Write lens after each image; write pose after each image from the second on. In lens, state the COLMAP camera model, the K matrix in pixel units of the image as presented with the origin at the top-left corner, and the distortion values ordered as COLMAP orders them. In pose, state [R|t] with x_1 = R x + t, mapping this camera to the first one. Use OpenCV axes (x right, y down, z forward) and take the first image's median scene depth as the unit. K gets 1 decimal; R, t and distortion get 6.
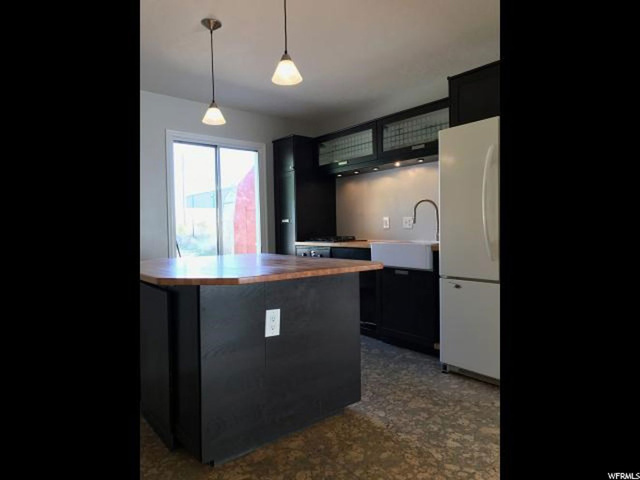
lens RADIAL K [[397.0, 0, 321.1], [0, 397.0, 241.1], [0, 0, 1]] dist [-0.008916, -0.000865]
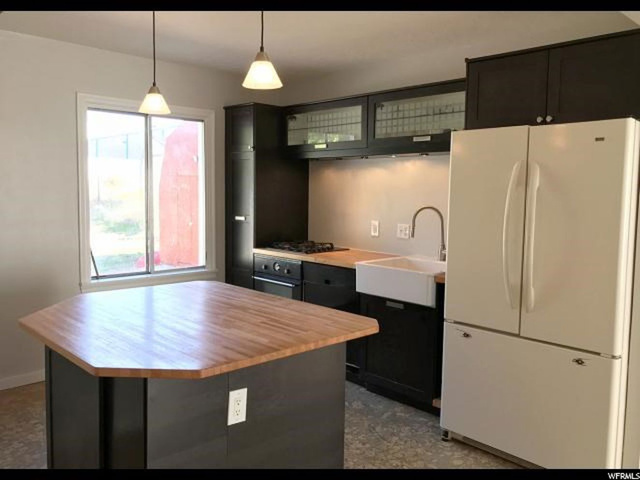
lens RADIAL K [[544.9, 0, 319.2], [0, 544.9, 234.5], [0, 0, 1]] dist [-0.009616, -0.008248]
pose [[0.996424, 0.027367, 0.079945, -0.029672], [-0.031508, 0.998201, 0.051001, -0.100138], [-0.078405, -0.053337, 0.995494, -0.031268]]
